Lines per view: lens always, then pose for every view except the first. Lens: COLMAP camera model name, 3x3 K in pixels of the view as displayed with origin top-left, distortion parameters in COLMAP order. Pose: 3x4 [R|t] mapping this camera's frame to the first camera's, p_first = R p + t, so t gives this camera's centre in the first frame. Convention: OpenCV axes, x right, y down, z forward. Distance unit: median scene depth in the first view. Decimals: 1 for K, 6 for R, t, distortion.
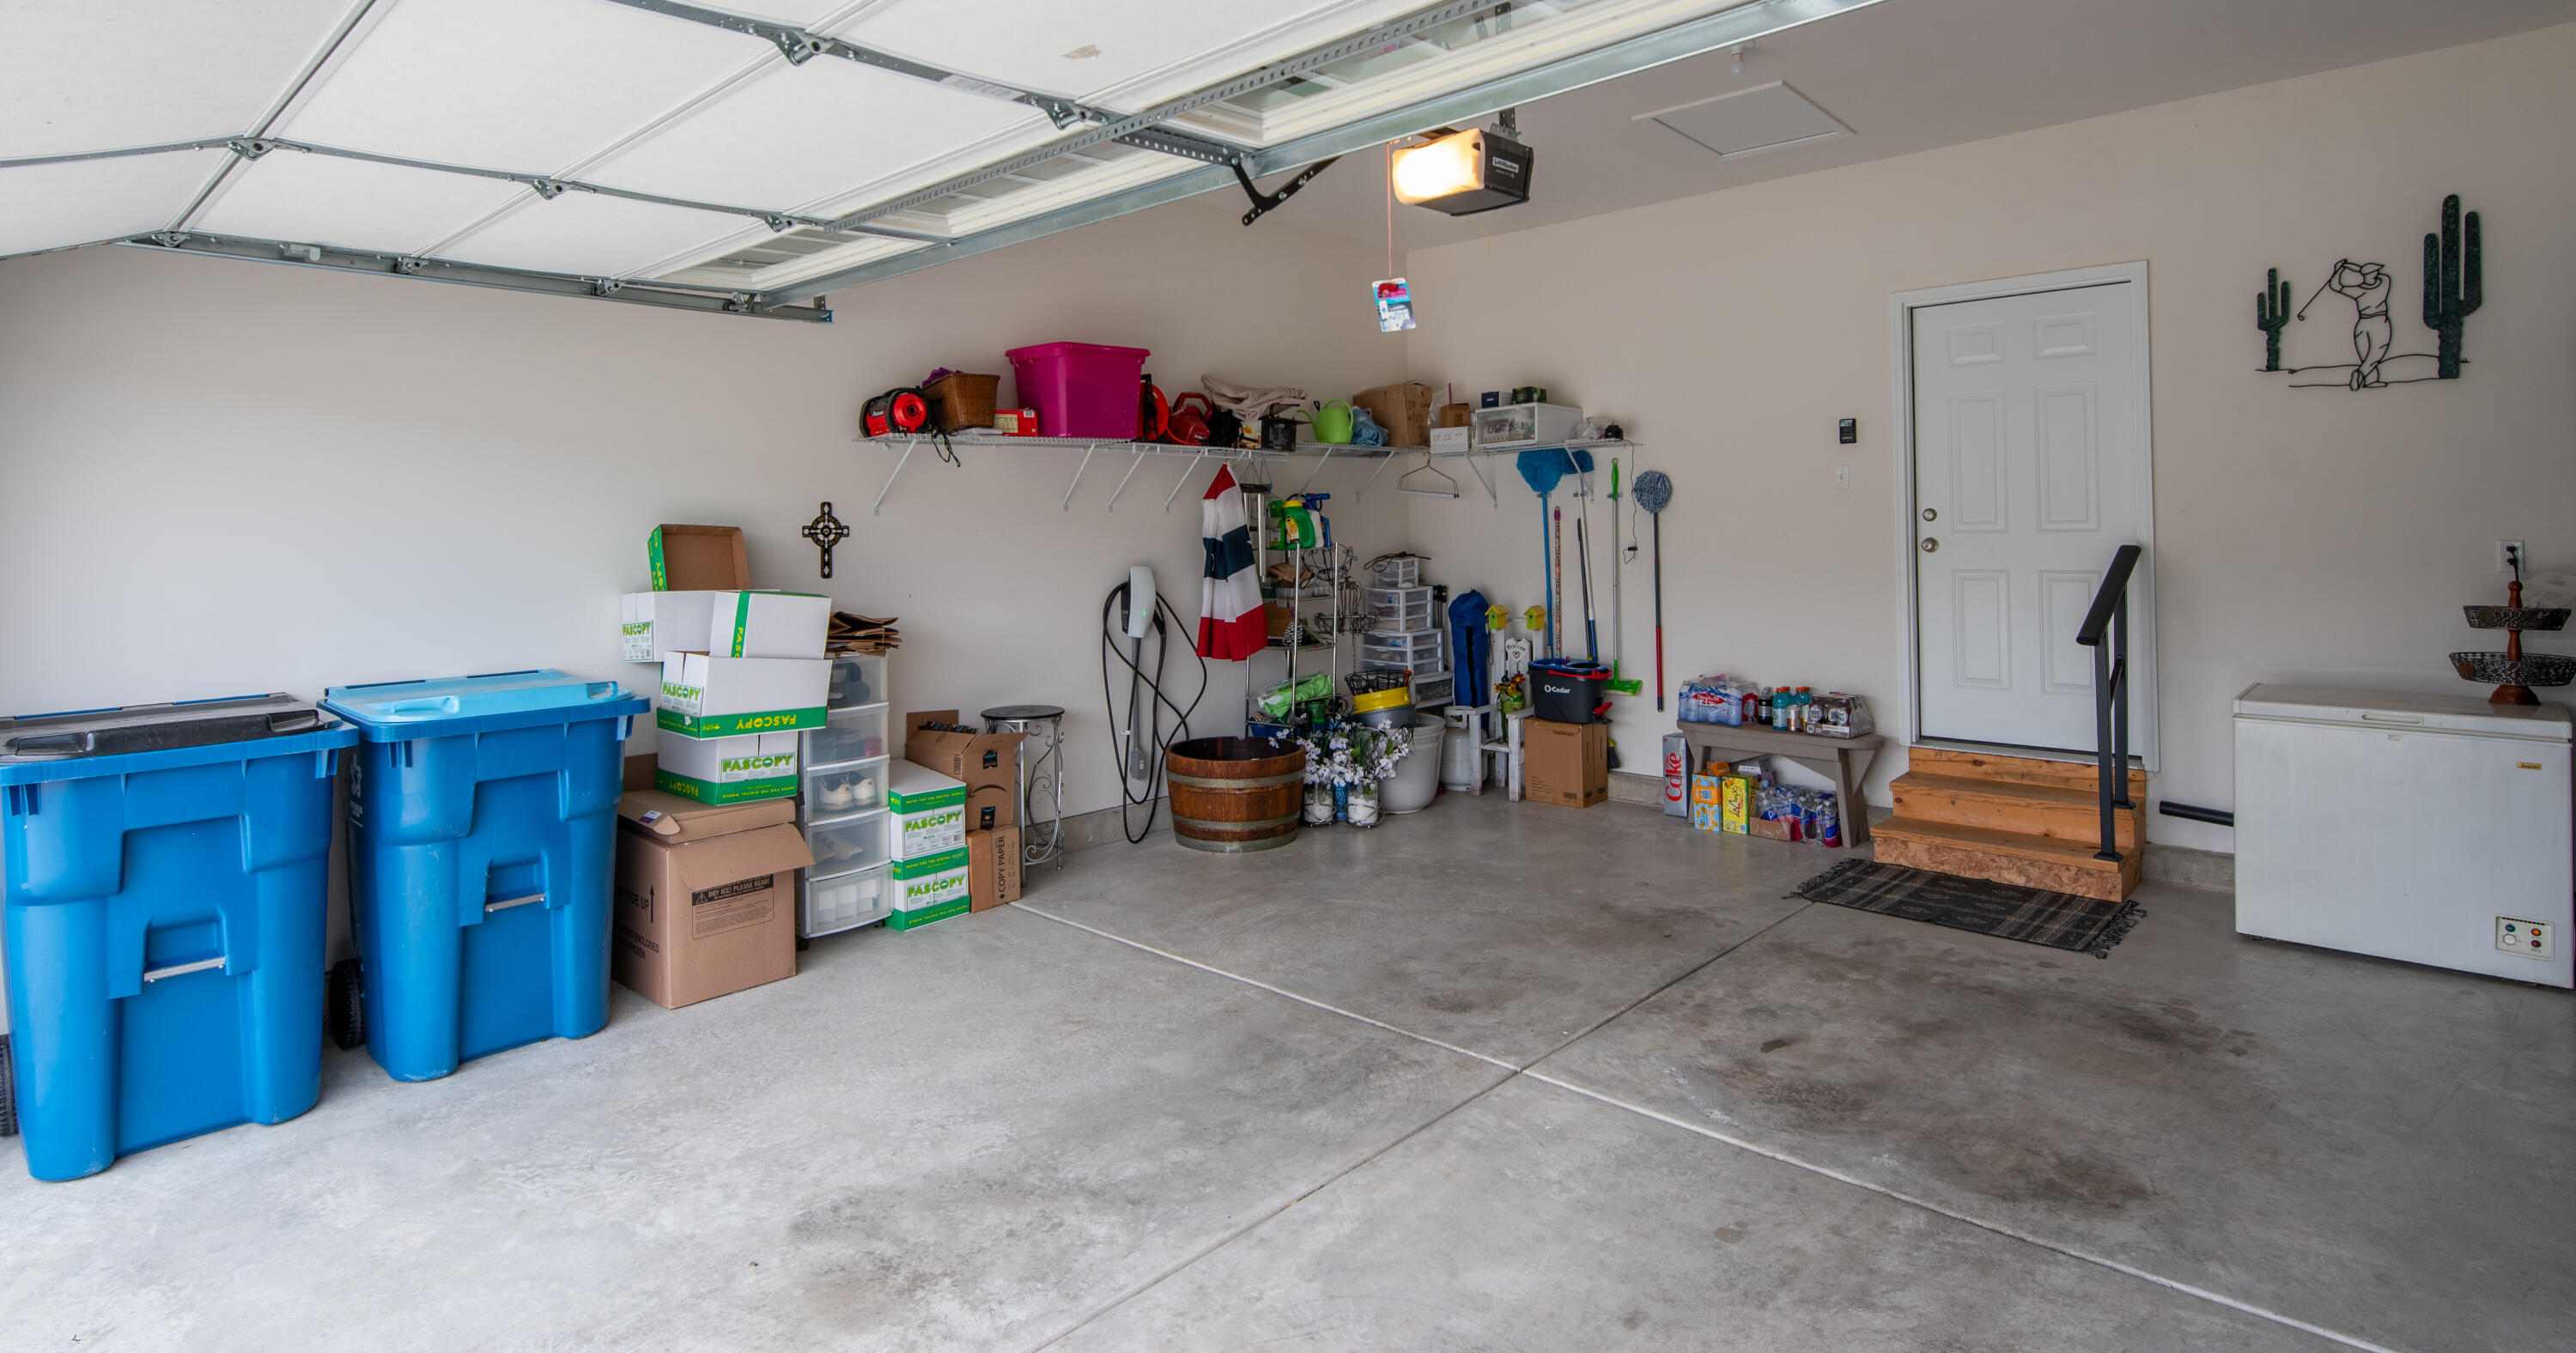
lens RADIAL K [[1279.9, 0, 1288.0], [0, 1279.9, 676.5], [0, 0, 1]] dist [0.003458, -0.000051]
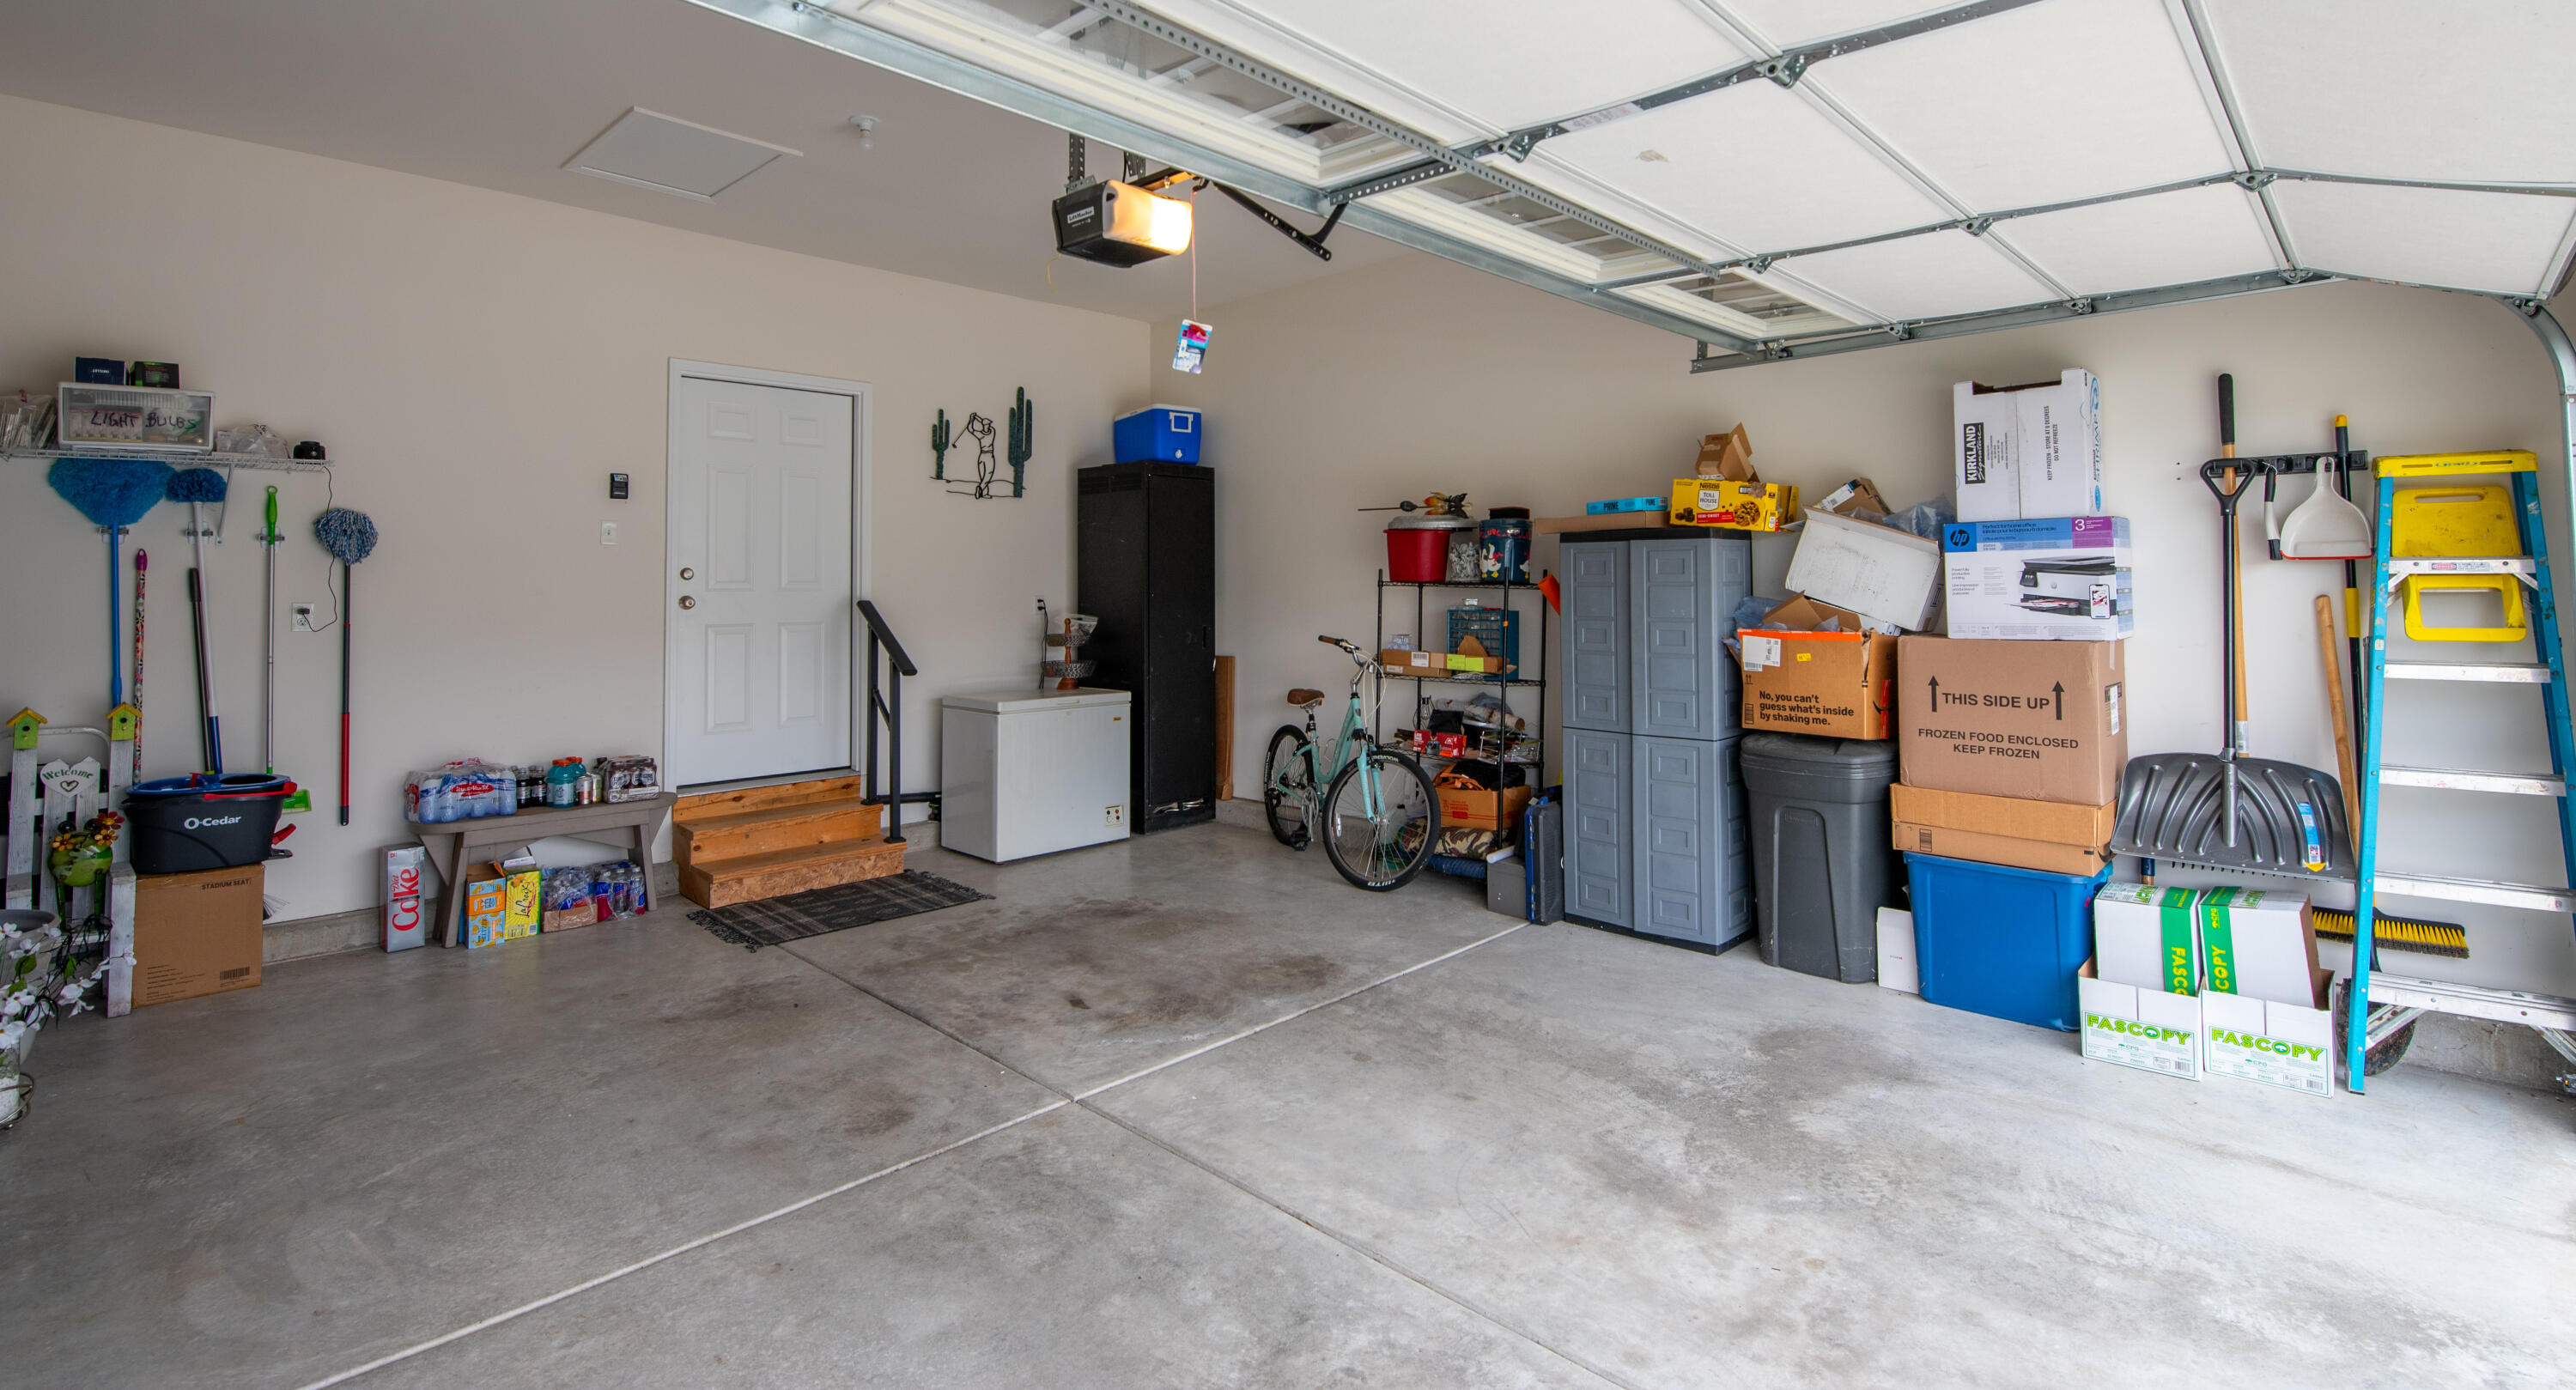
lens RADIAL K [[1194.6, 0, 1288.0], [0, 1194.6, 695.0], [0, 0, 1]] dist [-0.004280, -0.000543]
pose [[-0.002059, -0.074095, 0.997249, -0.654987], [0.121401, 0.989856, 0.073797, -0.053613], [-0.992601, 0.121219, 0.006957, 0.690969]]
